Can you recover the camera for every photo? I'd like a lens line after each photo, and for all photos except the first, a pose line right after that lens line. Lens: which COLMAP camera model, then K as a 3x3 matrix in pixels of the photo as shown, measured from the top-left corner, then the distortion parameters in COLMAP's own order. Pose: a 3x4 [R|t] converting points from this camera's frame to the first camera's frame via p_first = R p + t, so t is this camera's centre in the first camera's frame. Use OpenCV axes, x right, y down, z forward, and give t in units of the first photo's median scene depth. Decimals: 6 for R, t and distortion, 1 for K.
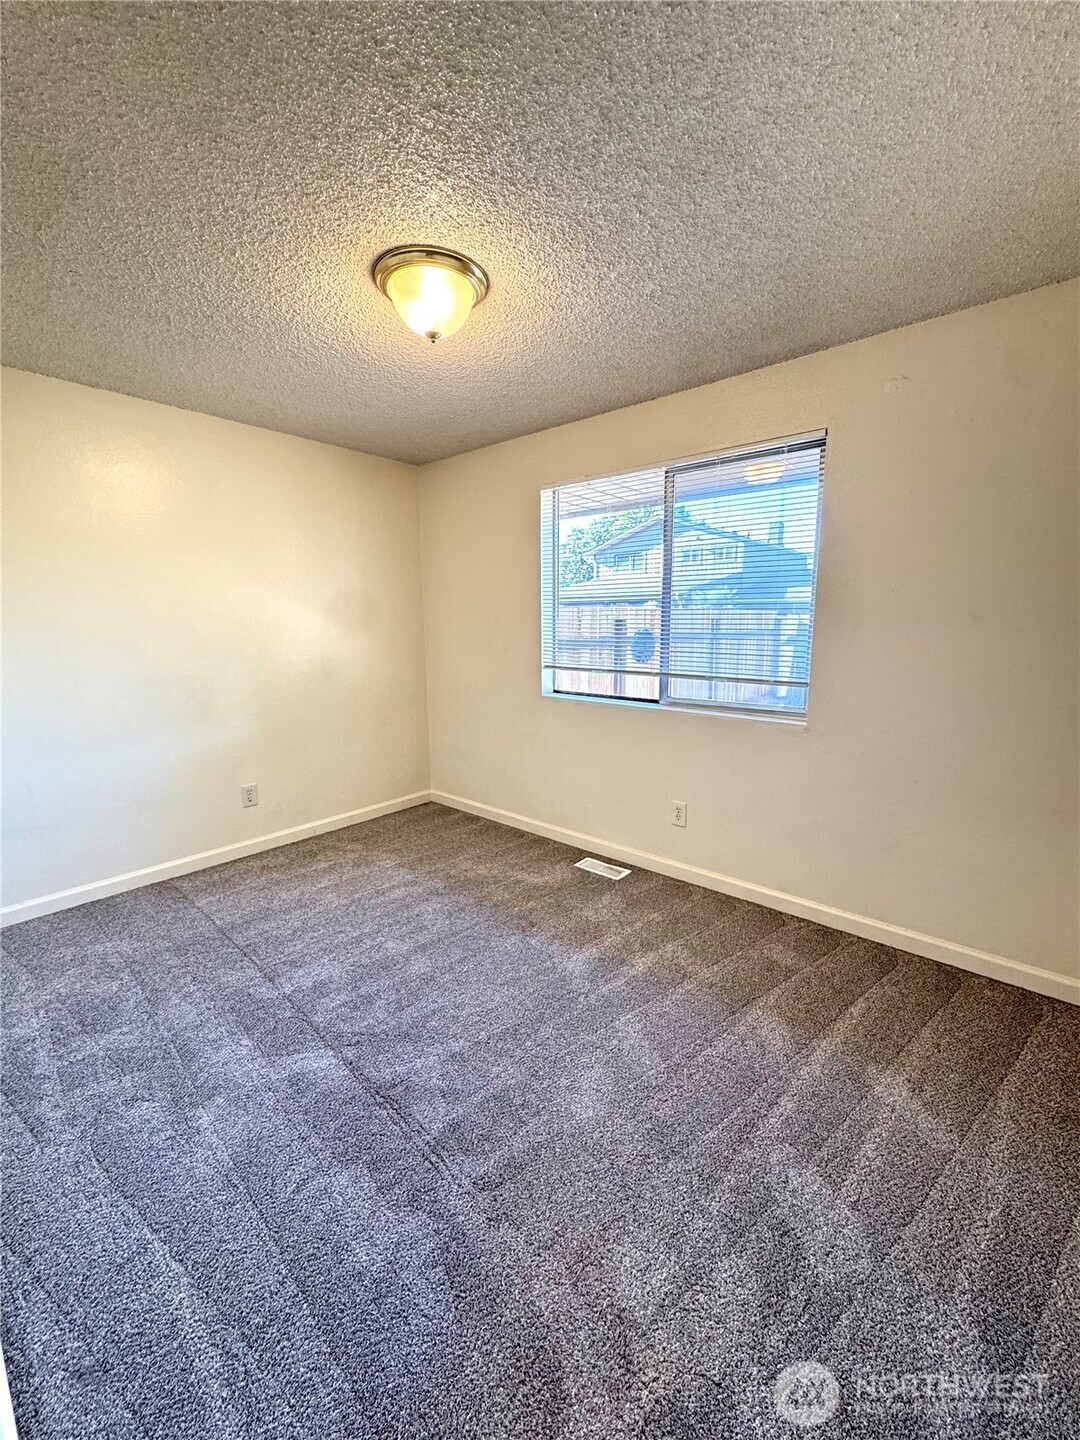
lens RADIAL K [[573.7, 0, 536.1], [0, 573.7, 731.7], [0, 0, 1]] dist [0.000211, -0.000195]
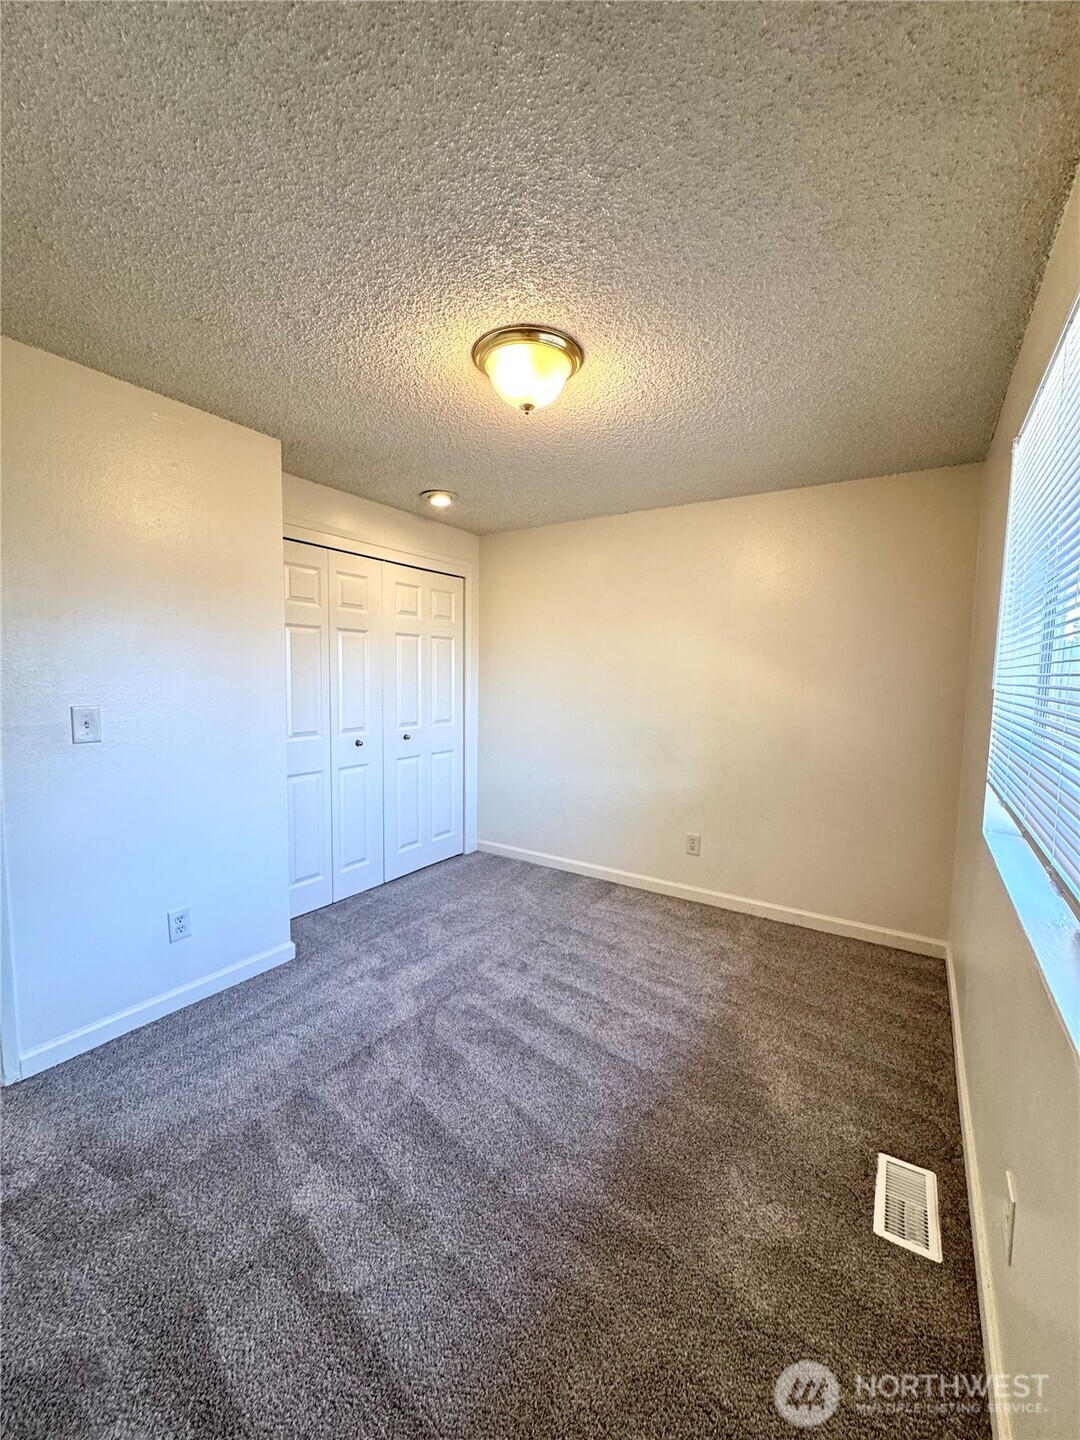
lens RADIAL K [[573.7, 0, 543.4], [0, 573.7, 726.4], [0, 0, 1]] dist [0.000211, -0.000195]
pose [[0.144164, 0.095970, -0.984889, 0.519230], [-0.205663, 0.976459, 0.065044, -0.121214], [0.967946, 0.193179, 0.160508, 0.569254]]
